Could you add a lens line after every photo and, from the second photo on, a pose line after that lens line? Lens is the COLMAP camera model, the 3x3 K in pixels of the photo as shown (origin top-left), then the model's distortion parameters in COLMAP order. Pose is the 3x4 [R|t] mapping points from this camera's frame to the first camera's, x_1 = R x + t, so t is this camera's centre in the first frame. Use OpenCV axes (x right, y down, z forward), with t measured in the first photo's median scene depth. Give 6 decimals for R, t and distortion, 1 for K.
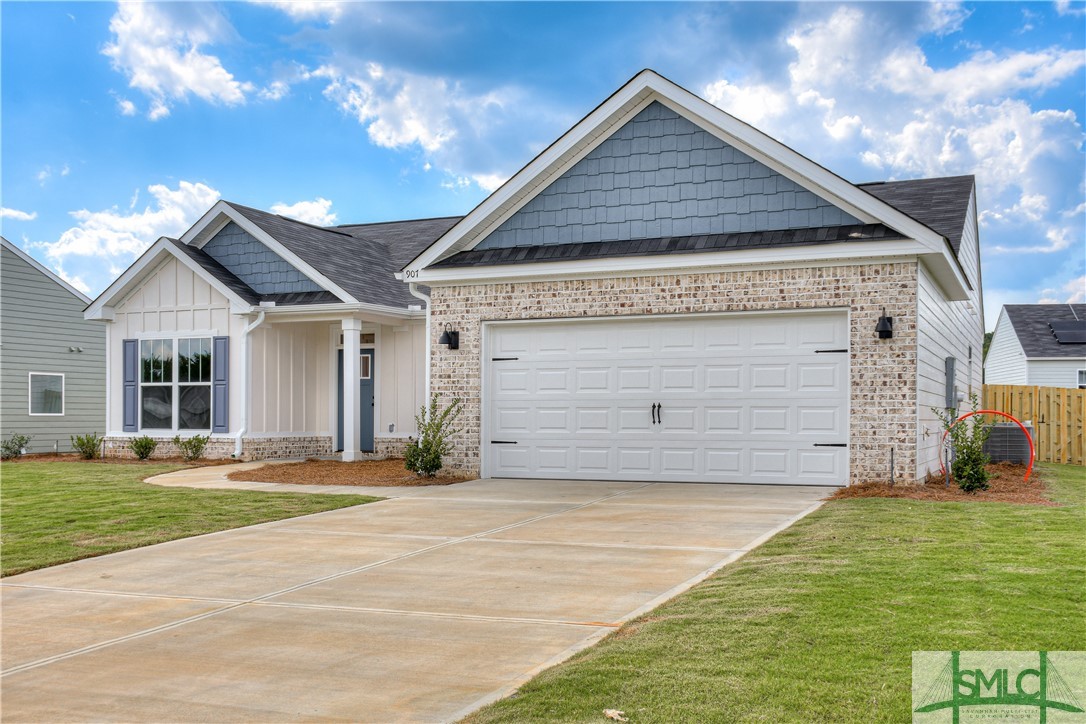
lens RADIAL K [[1104.0, 0, 543.0], [0, 1104.0, 362.0], [0, 0, 1]] dist [0.016743, 0.007819]
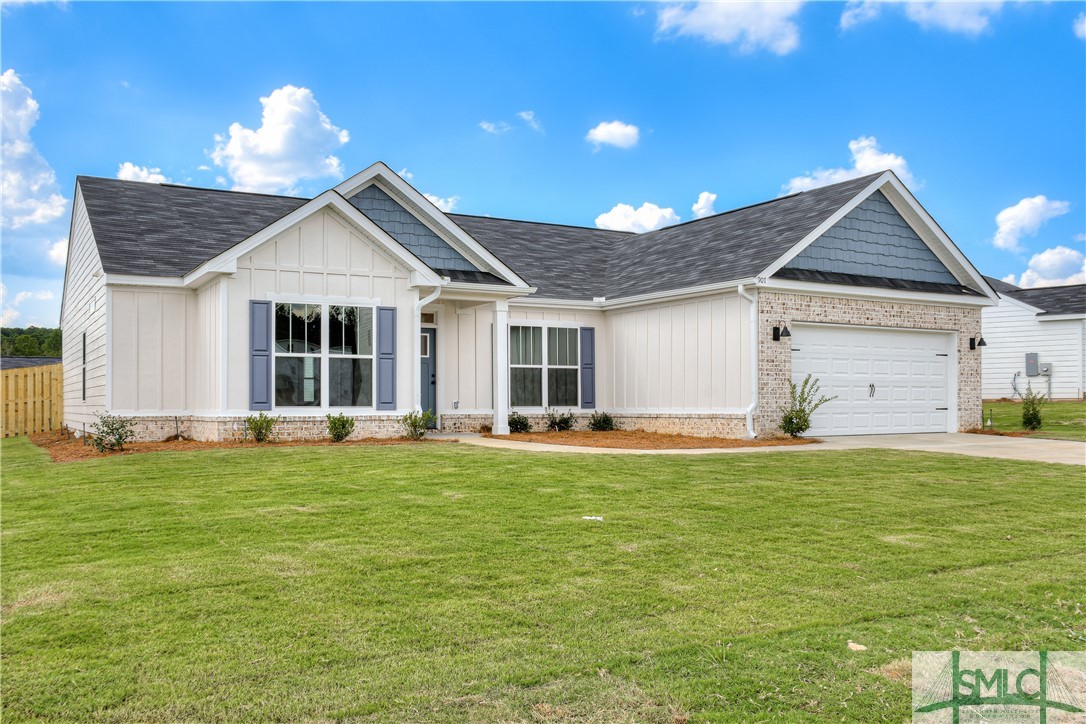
lens RADIAL K [[941.3, 0, 543.0], [0, 941.3, 362.0], [0, 0, 1]] dist [-0.050477, 0.000896]
pose [[0.582672, 0.032488, 0.812058, -0.864707], [-0.036567, 0.999237, -0.013739, 0.029559], [-0.811884, -0.021689, 0.583415, 0.430850]]
